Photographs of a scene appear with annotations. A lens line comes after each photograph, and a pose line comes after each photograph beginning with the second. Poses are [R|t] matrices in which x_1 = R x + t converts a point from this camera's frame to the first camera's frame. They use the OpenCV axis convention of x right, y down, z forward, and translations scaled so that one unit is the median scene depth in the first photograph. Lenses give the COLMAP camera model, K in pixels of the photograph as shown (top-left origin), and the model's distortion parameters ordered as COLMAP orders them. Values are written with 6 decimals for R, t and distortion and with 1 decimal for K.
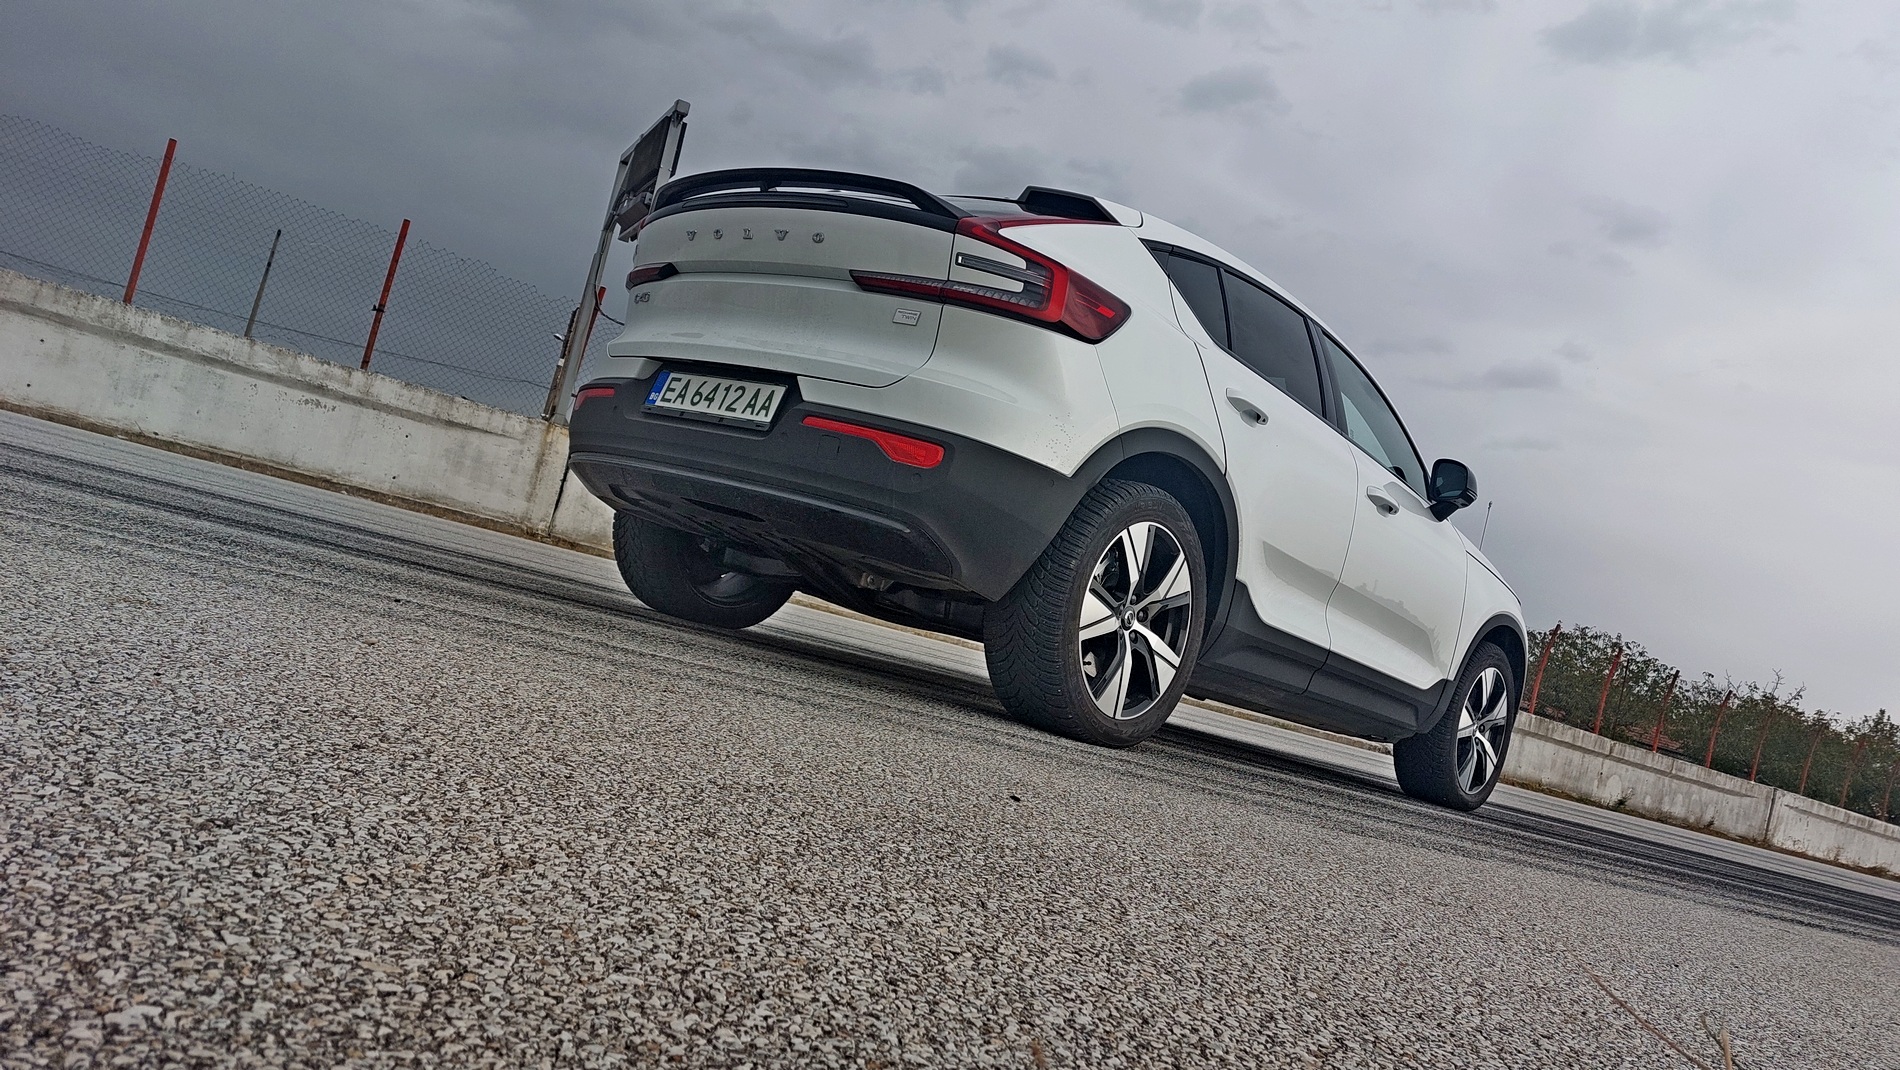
lens RADIAL K [[1347.9, 0, 1011.2], [0, 1347.9, 527.6], [0, 0, 1]] dist [0.032029, -0.033897]
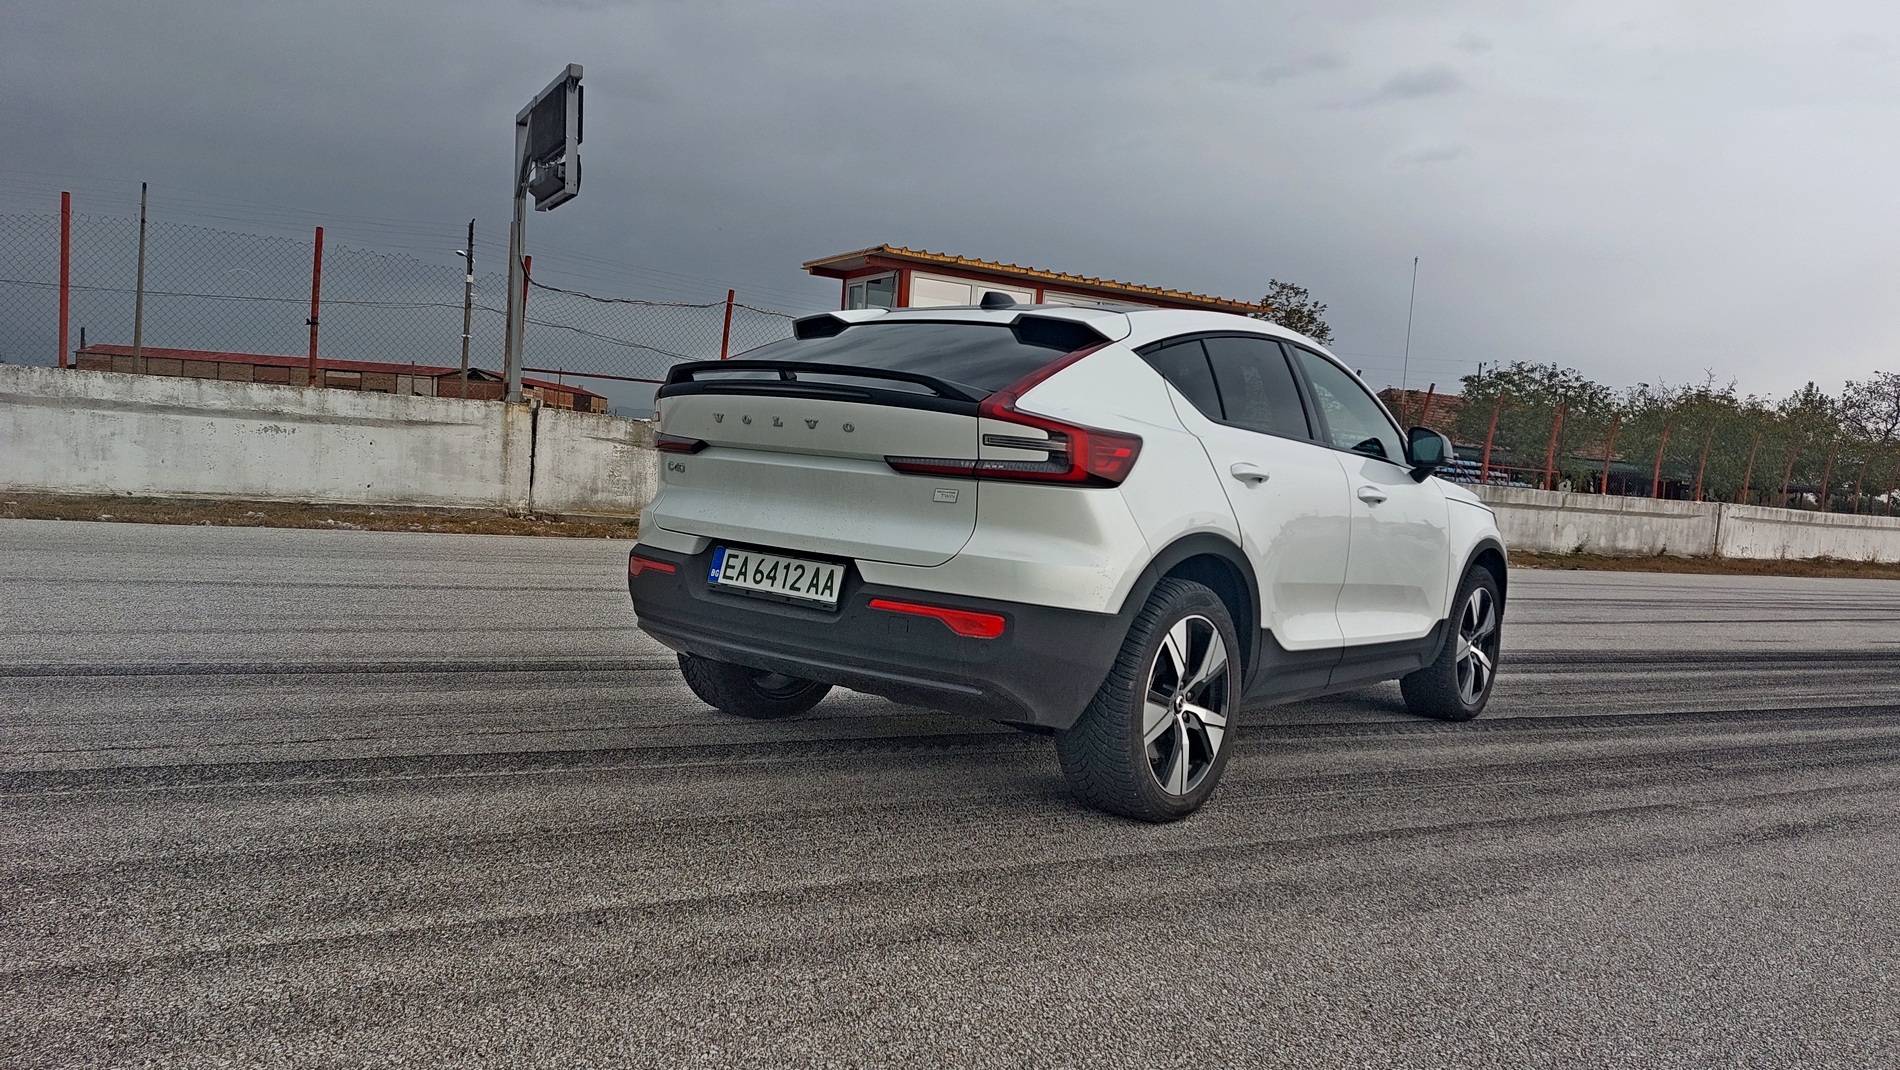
lens RADIAL K [[1339.0, 0, 994.5], [0, 1339.0, 531.8], [0, 0, 1]] dist [0.037687, -0.035347]
pose [[0.985133, -0.171125, 0.015121, -0.046922], [0.167163, 0.975164, 0.145296, -0.215462], [-0.039610, -0.140608, 0.989273, -0.059552]]
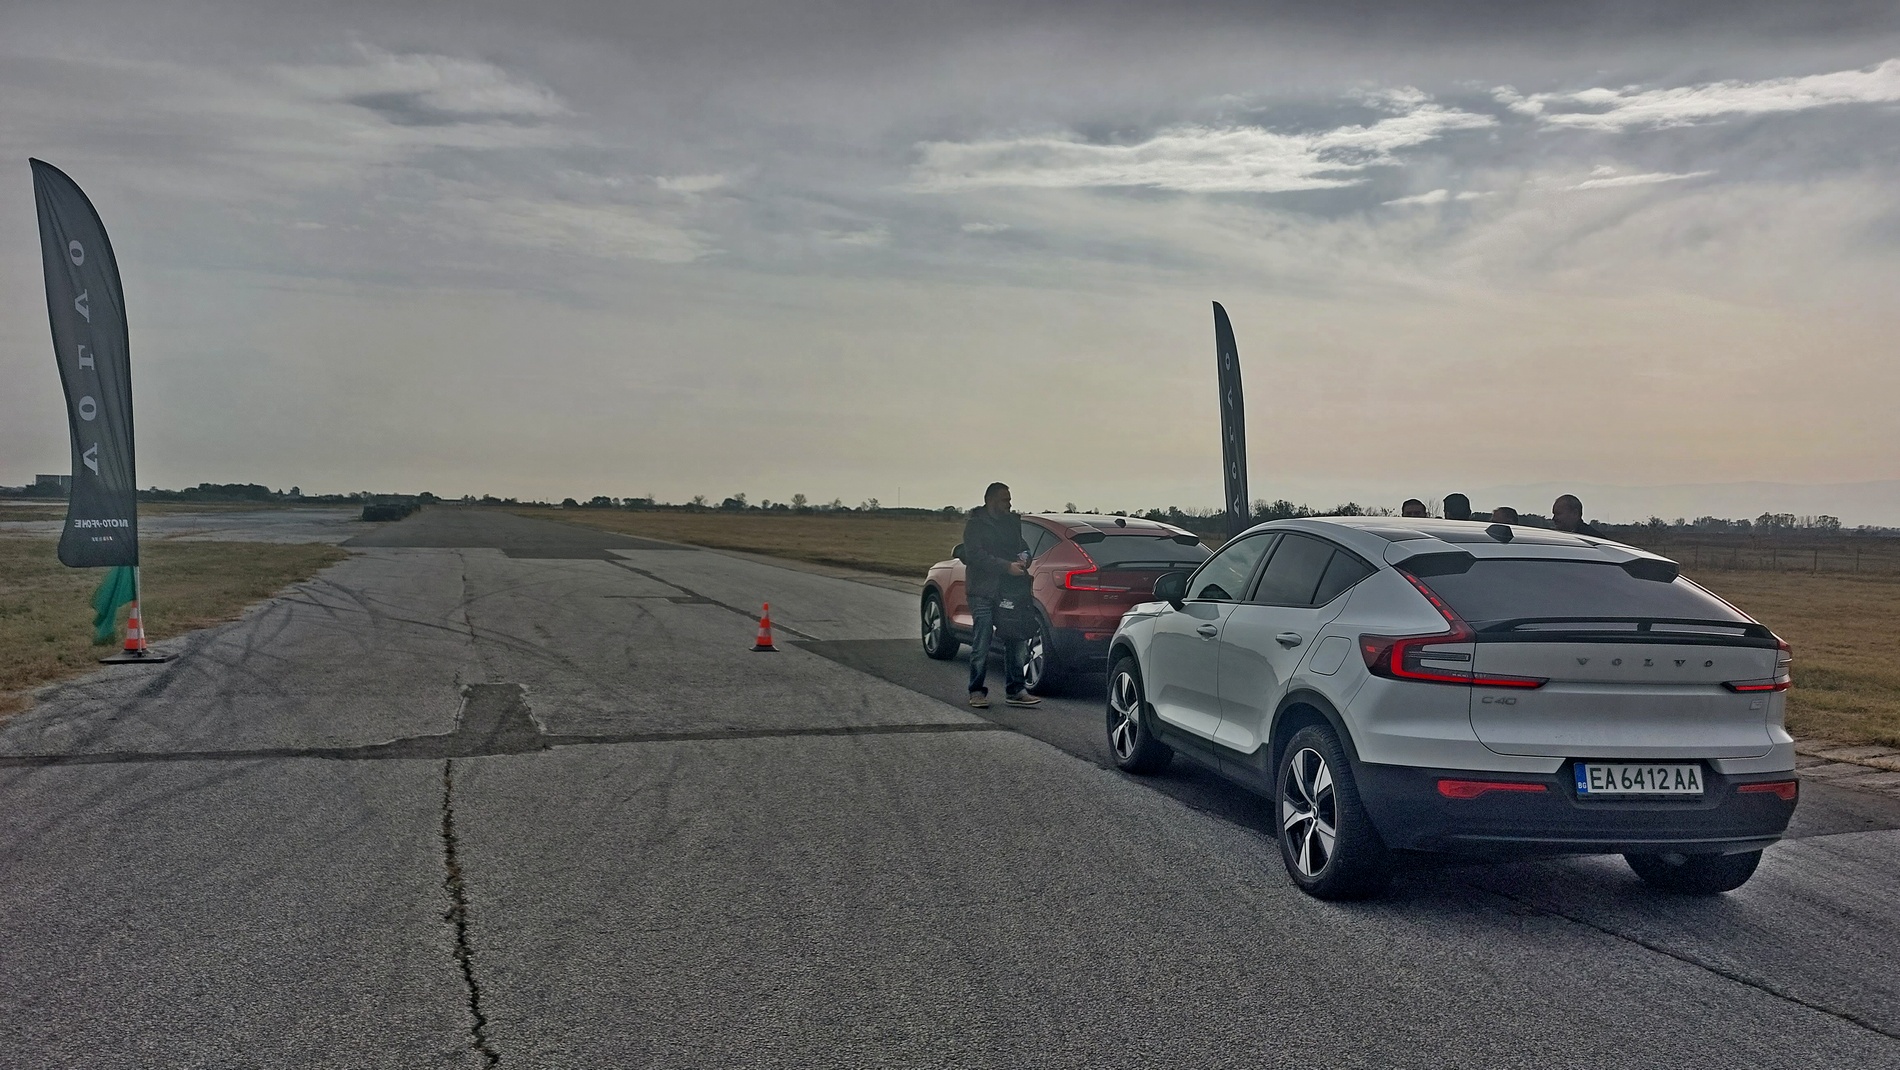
lens RADIAL K [[1347.9, 0, 1011.2], [0, 1347.9, 527.6], [0, 0, 1]] dist [0.032029, -0.033897]
pose [[0.667511, -0.207214, 0.715186, -1.351815], [0.080661, 0.974968, 0.207198, -0.584875], [-0.740218, -0.080619, 0.667516, 0.468882]]
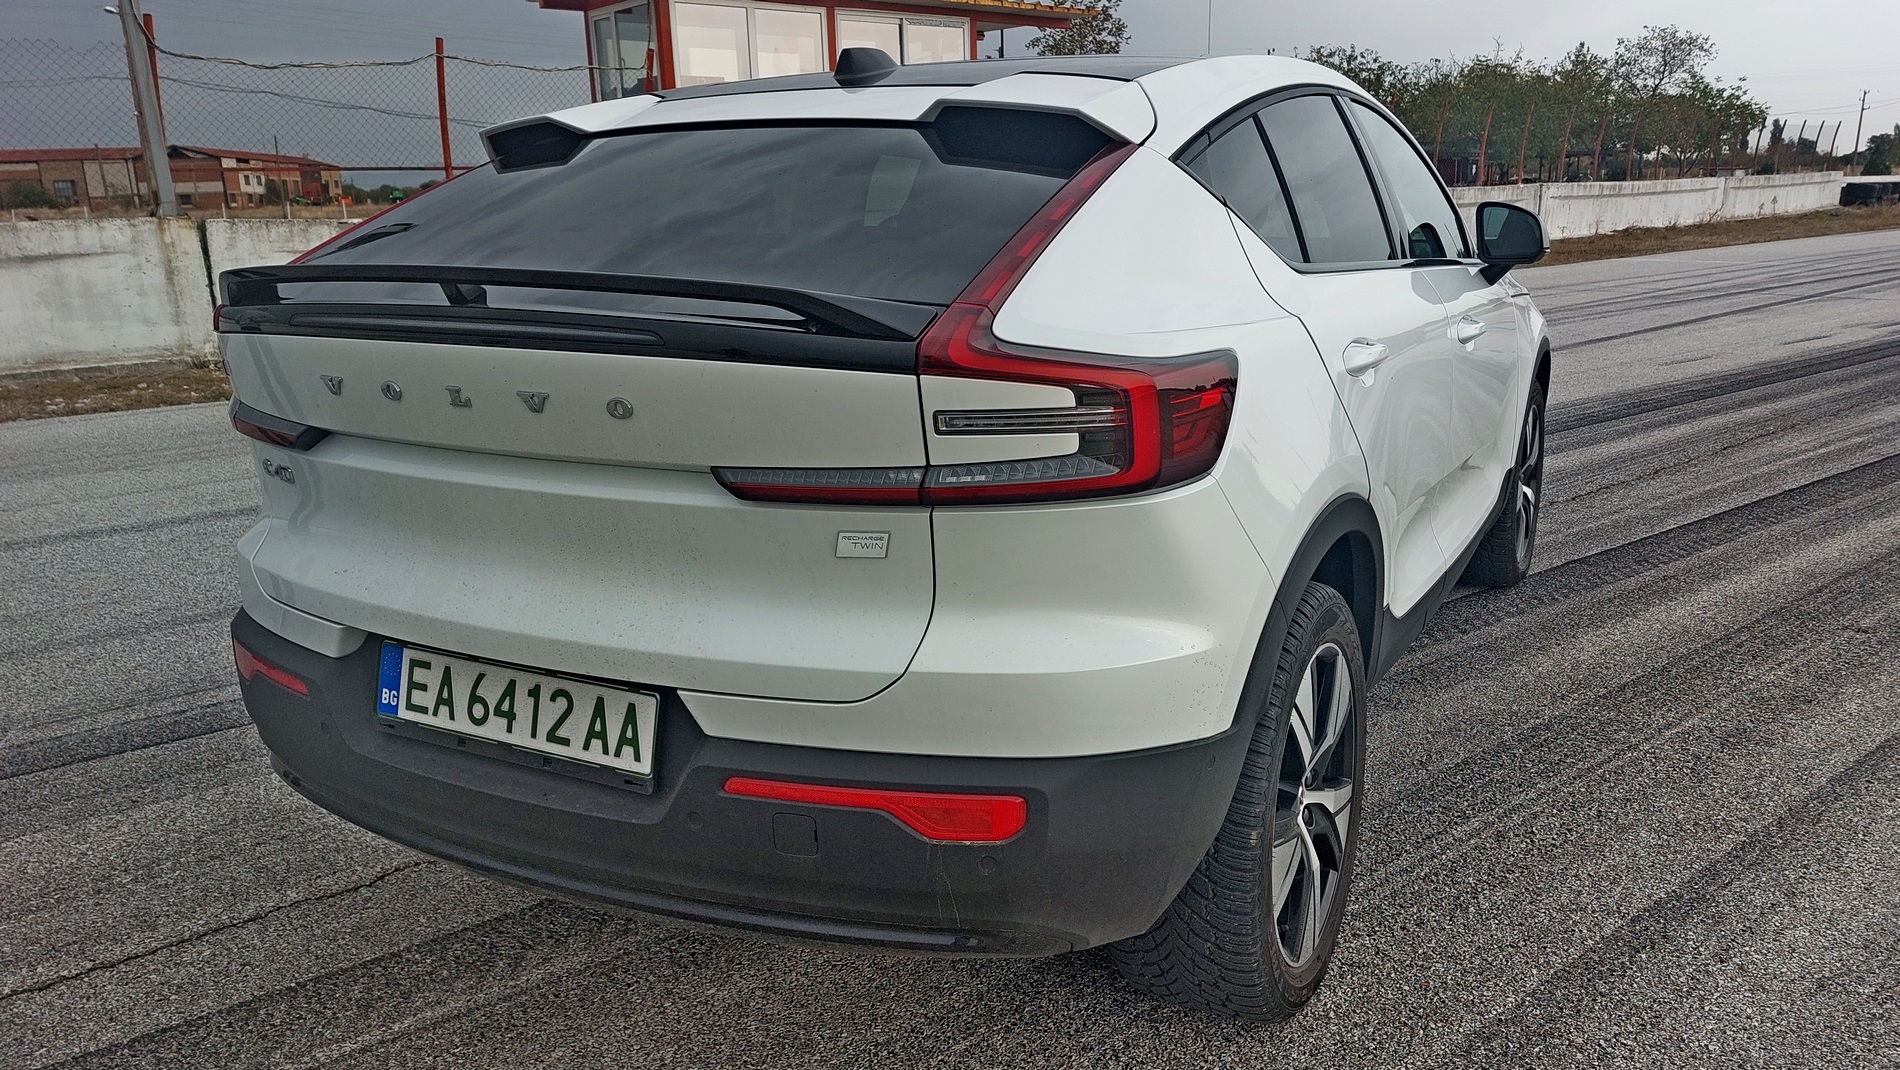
lens RADIAL K [[1339.0, 0, 994.5], [0, 1339.0, 531.8], [0, 0, 1]] dist [0.037687, -0.035347]
pose [[0.950321, -0.293568, 0.103482, -0.062662], [0.239170, 0.901430, 0.360862, -0.253350], [-0.199219, -0.318185, 0.926860, 0.414340]]
